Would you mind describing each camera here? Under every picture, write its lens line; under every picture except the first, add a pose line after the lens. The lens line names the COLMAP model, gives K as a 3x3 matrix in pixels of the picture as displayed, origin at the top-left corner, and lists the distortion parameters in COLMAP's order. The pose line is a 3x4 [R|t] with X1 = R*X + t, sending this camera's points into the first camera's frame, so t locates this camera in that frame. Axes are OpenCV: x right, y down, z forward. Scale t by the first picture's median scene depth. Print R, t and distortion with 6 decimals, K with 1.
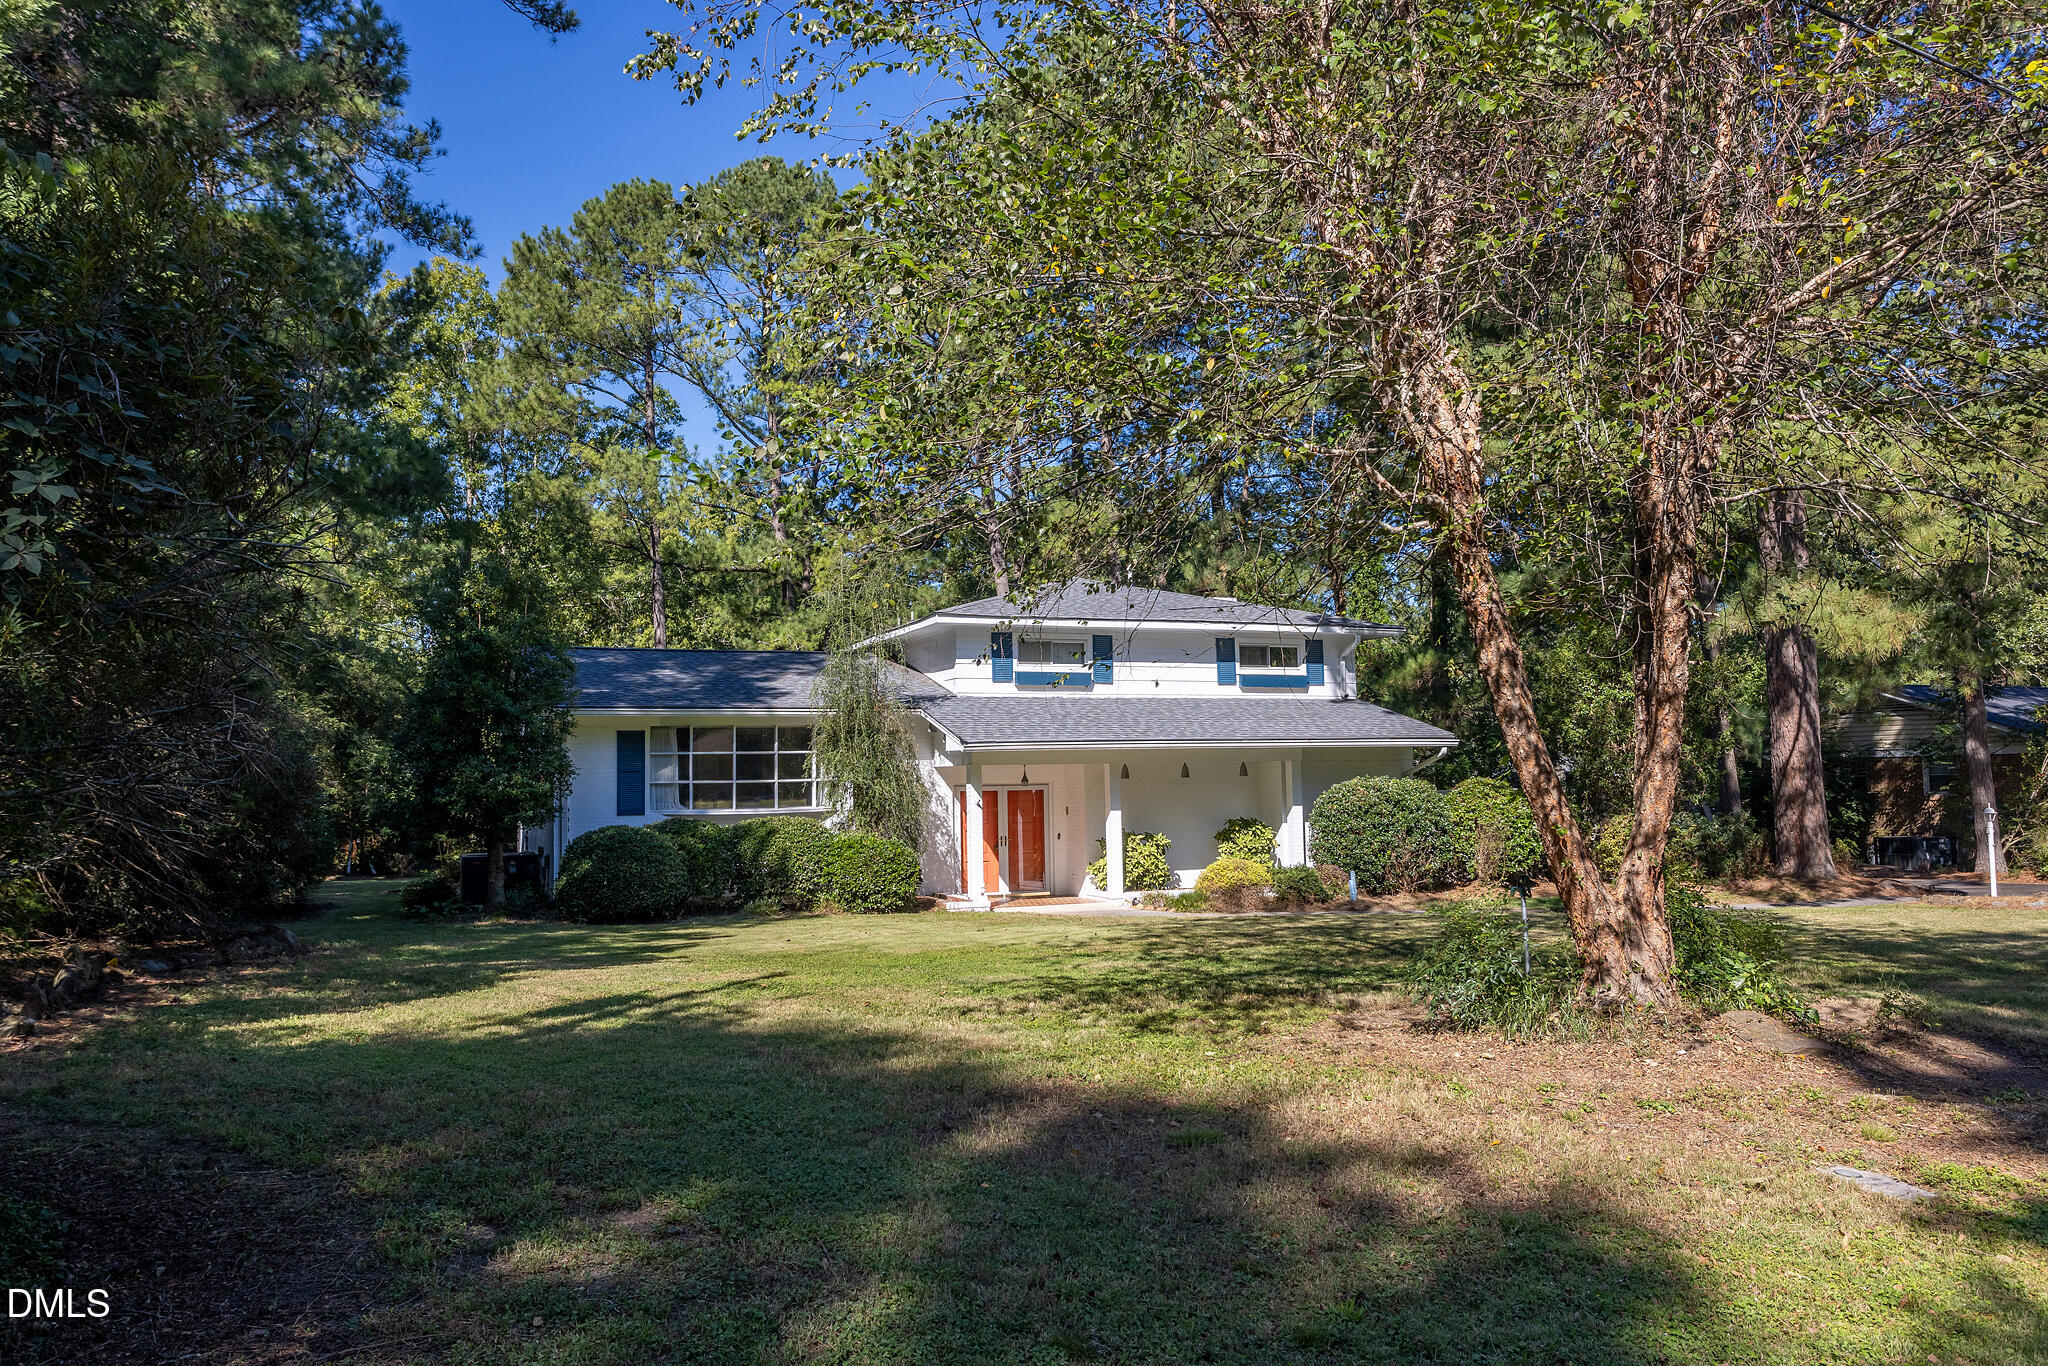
lens RADIAL K [[1646.0, 0, 1023.1], [0, 1646.0, 681.7], [0, 0, 1]] dist [-0.007617, 0.010573]
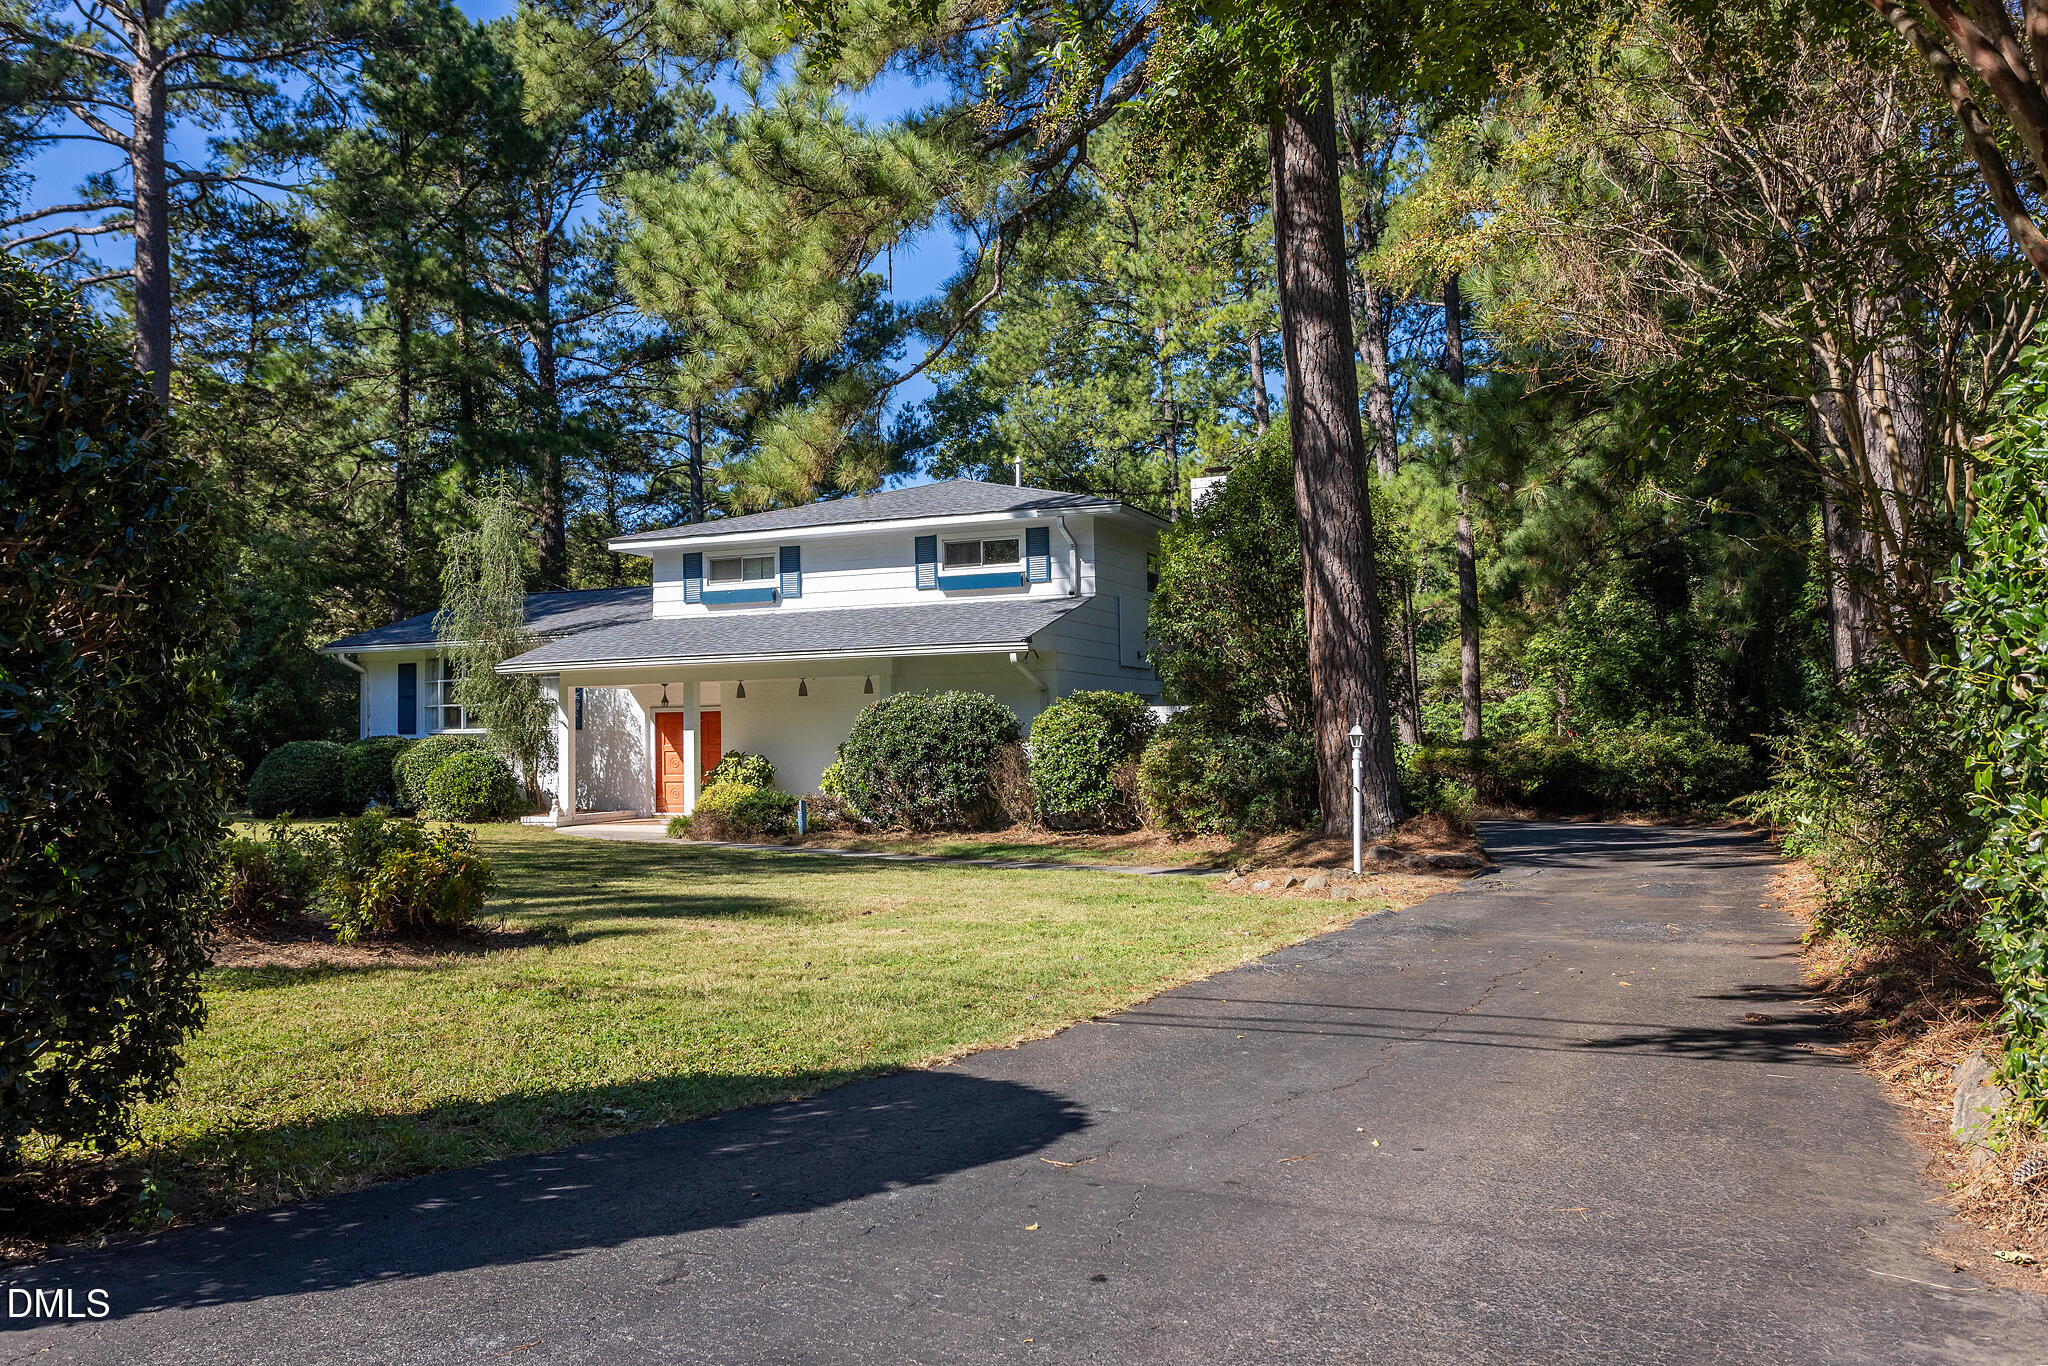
lens RADIAL K [[1646.0, 0, 1013.6], [0, 1646.0, 683.5], [0, 0, 1]] dist [-0.007617, 0.010573]
pose [[0.657783, -0.012404, -0.753105, 0.836397], [0.056279, 0.997879, 0.032719, 0.026496], [0.751102, -0.063906, 0.657086, 0.467850]]
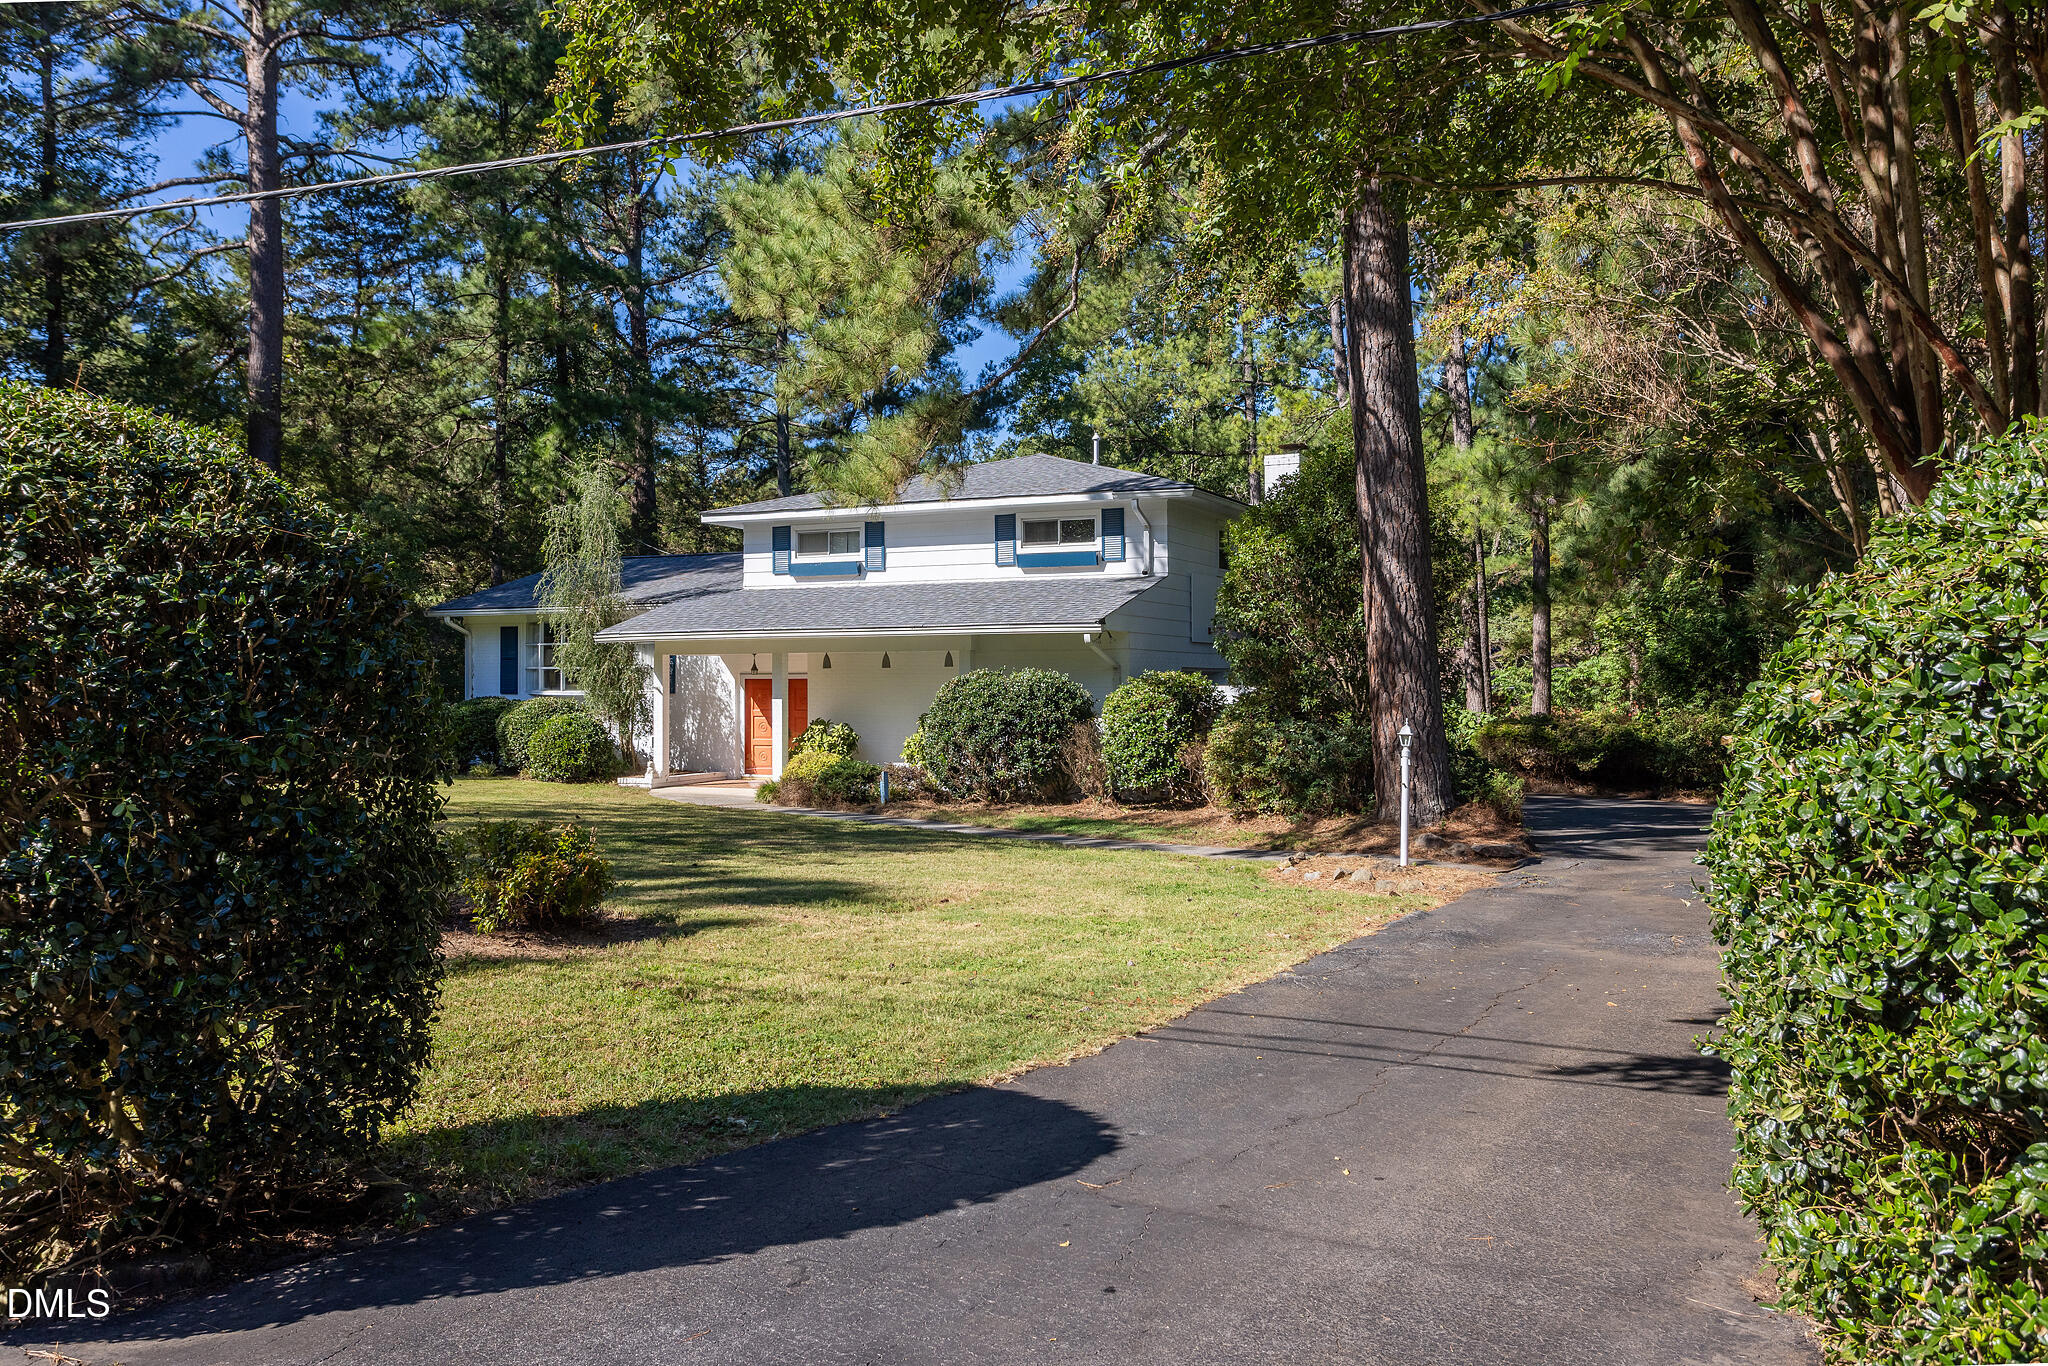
lens RADIAL K [[1639.1, 0, 1034.5], [0, 1639.1, 683.1], [0, 0, 1]] dist [-0.006779, 0.006858]
pose [[0.630358, 0.022426, -0.775981, 0.862569], [0.045109, 0.996836, 0.065452, 0.008074], [0.774993, -0.076262, 0.627352, 0.450192]]
